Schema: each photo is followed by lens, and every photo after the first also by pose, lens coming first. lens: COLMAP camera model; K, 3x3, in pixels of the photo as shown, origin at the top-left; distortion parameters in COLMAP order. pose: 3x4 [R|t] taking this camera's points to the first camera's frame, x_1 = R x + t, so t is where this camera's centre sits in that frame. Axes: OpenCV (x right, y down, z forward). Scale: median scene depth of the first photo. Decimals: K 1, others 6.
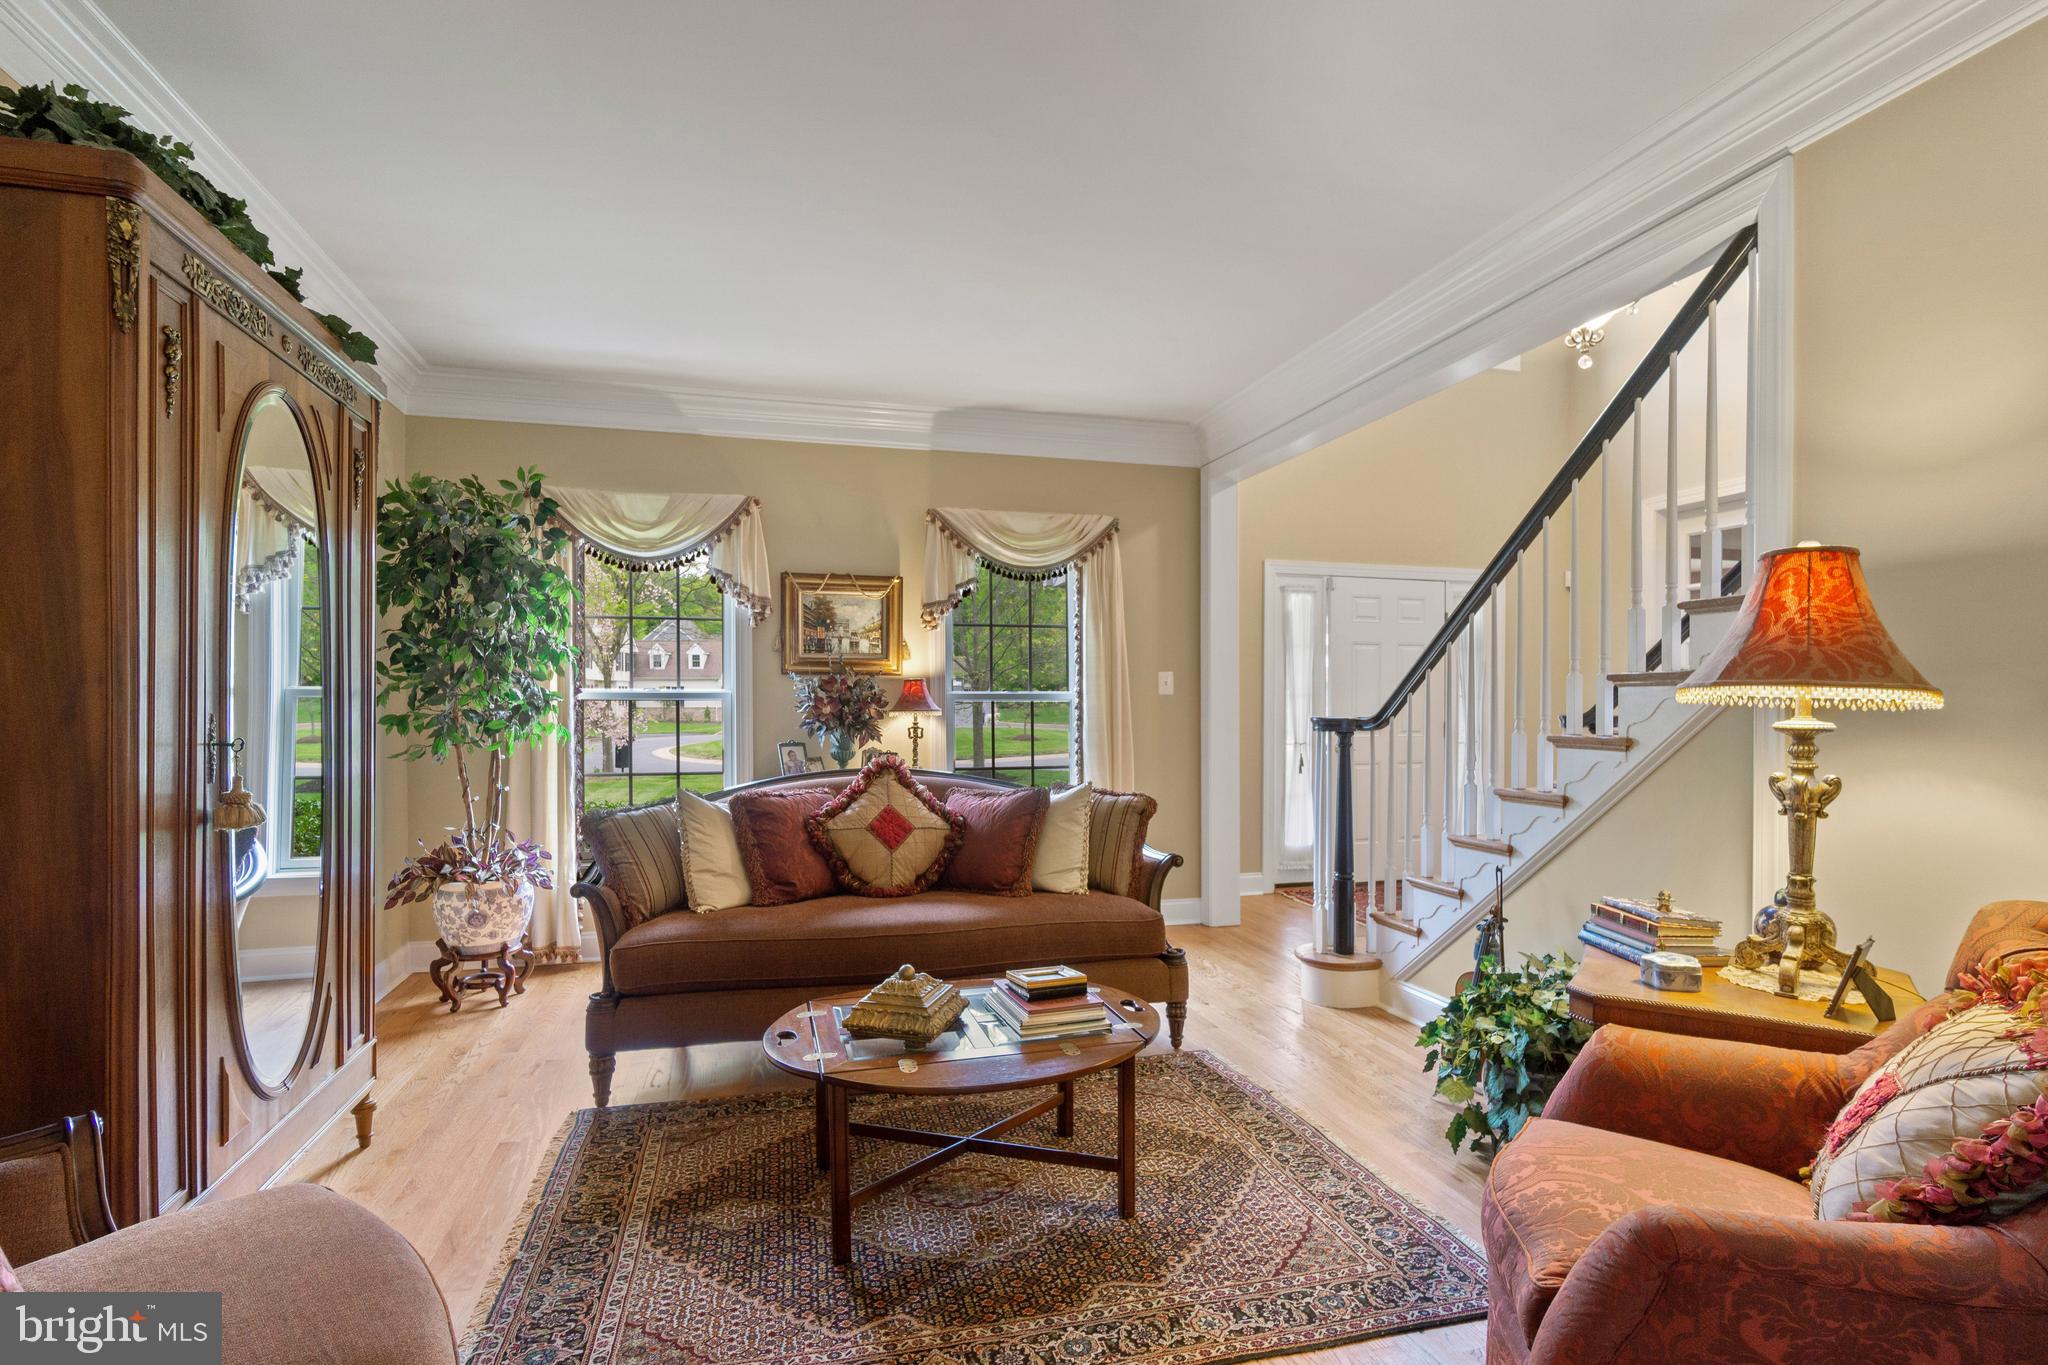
lens RADIAL K [[985.1, 0, 1010.5], [0, 985.1, 693.1], [0, 0, 1]] dist [-0.003352, -0.000429]
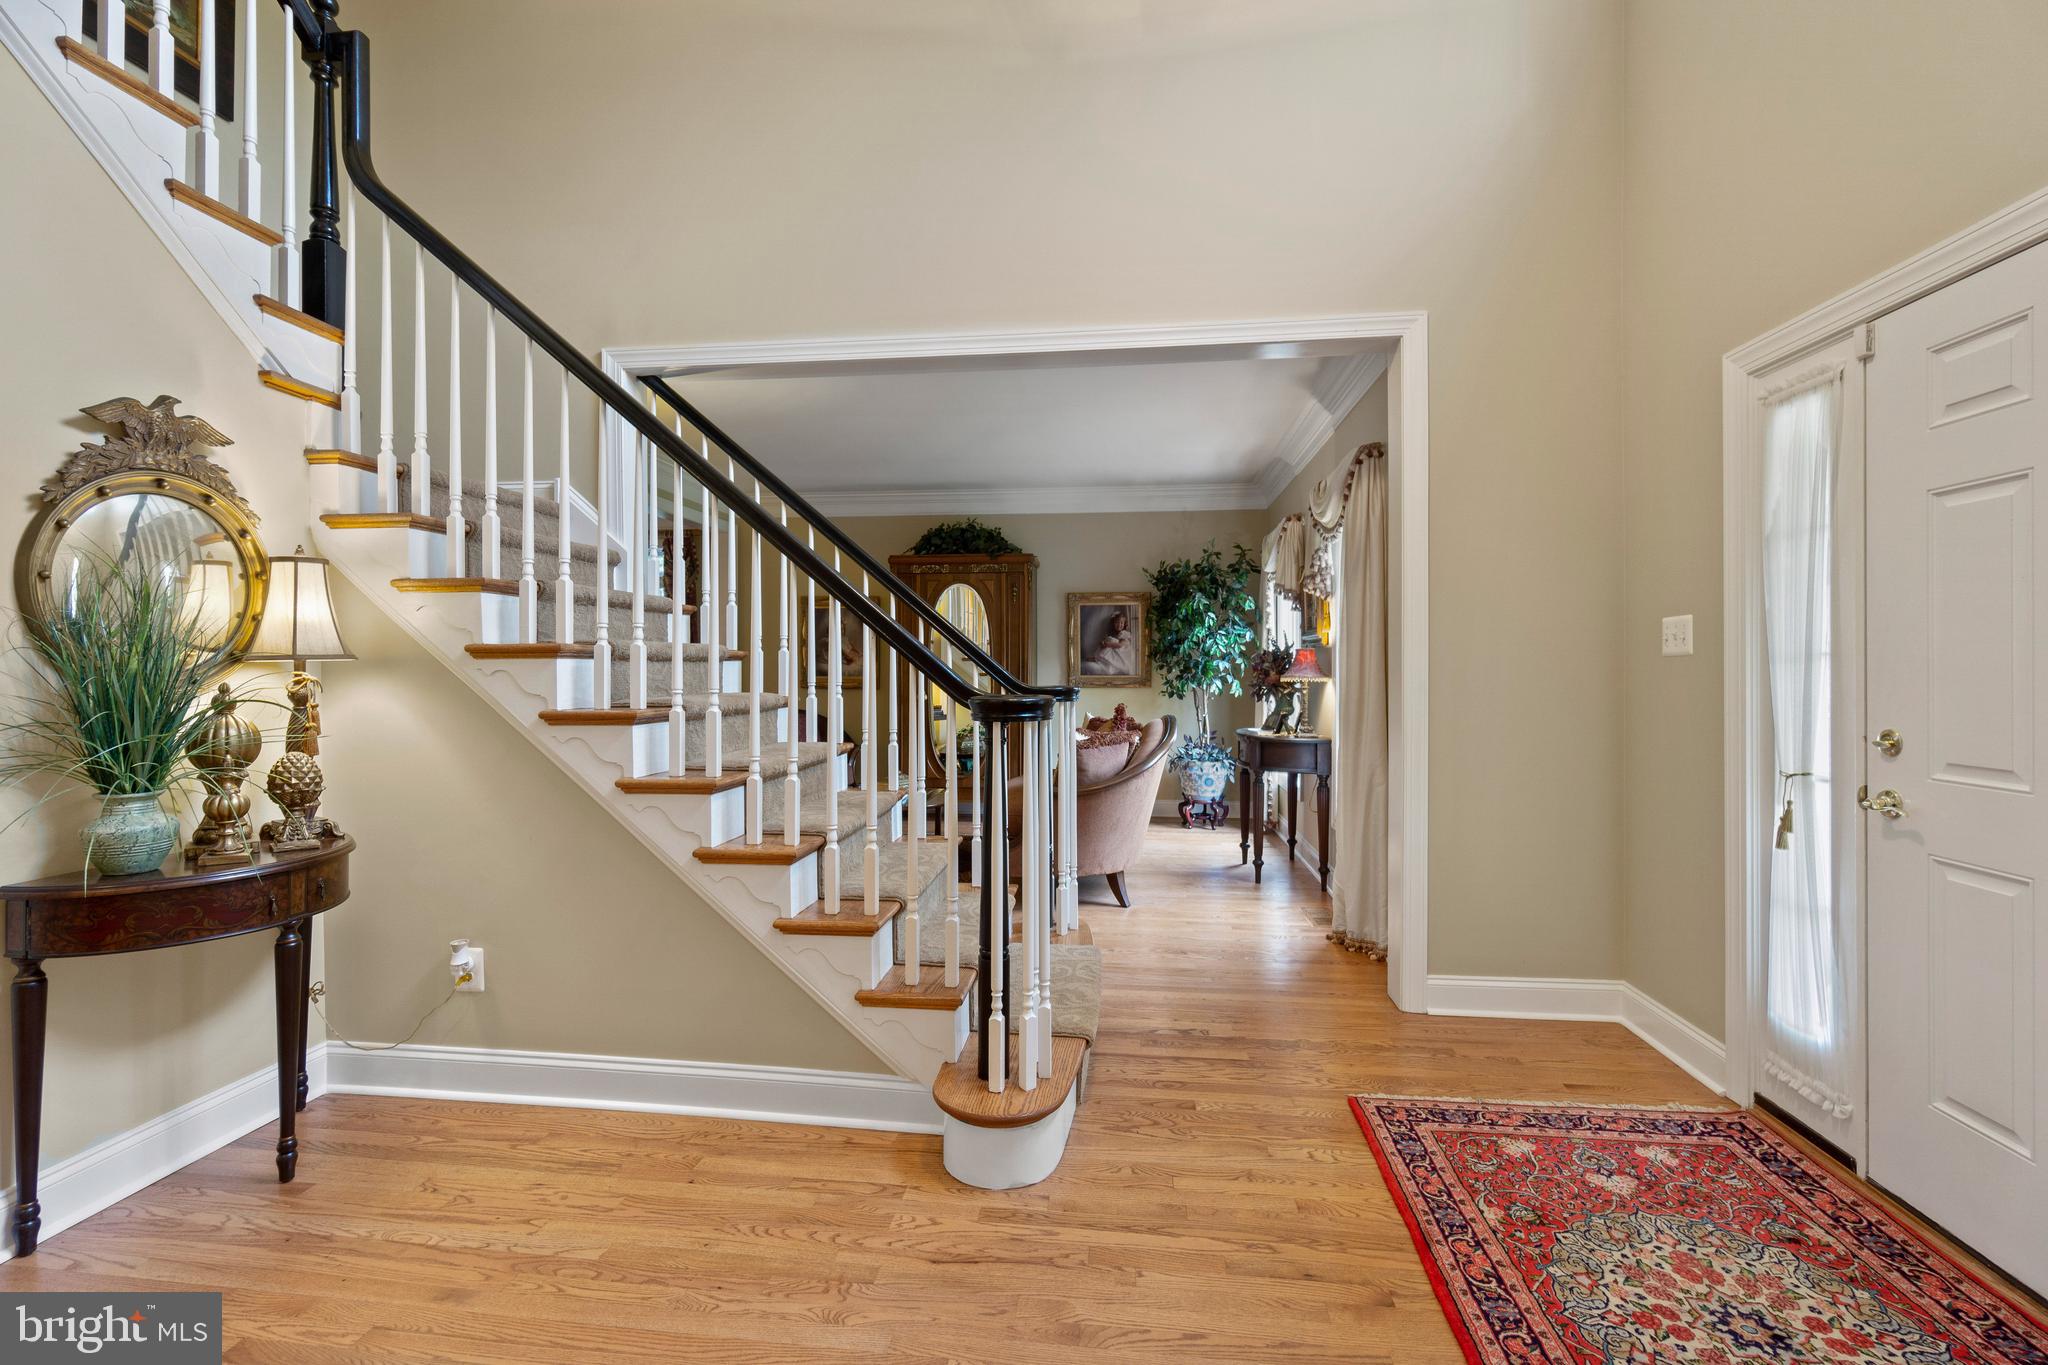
lens RADIAL K [[873.2, 0, 1019.4], [0, 873.2, 668.1], [0, 0, 1]] dist [-0.016411, 0.000136]
pose [[-0.383627, 0.006371, -0.923466, 0.739453], [0.015648, 0.999877, 0.000397, 0.001964], [0.923355, -0.014298, -0.383680, 0.846721]]
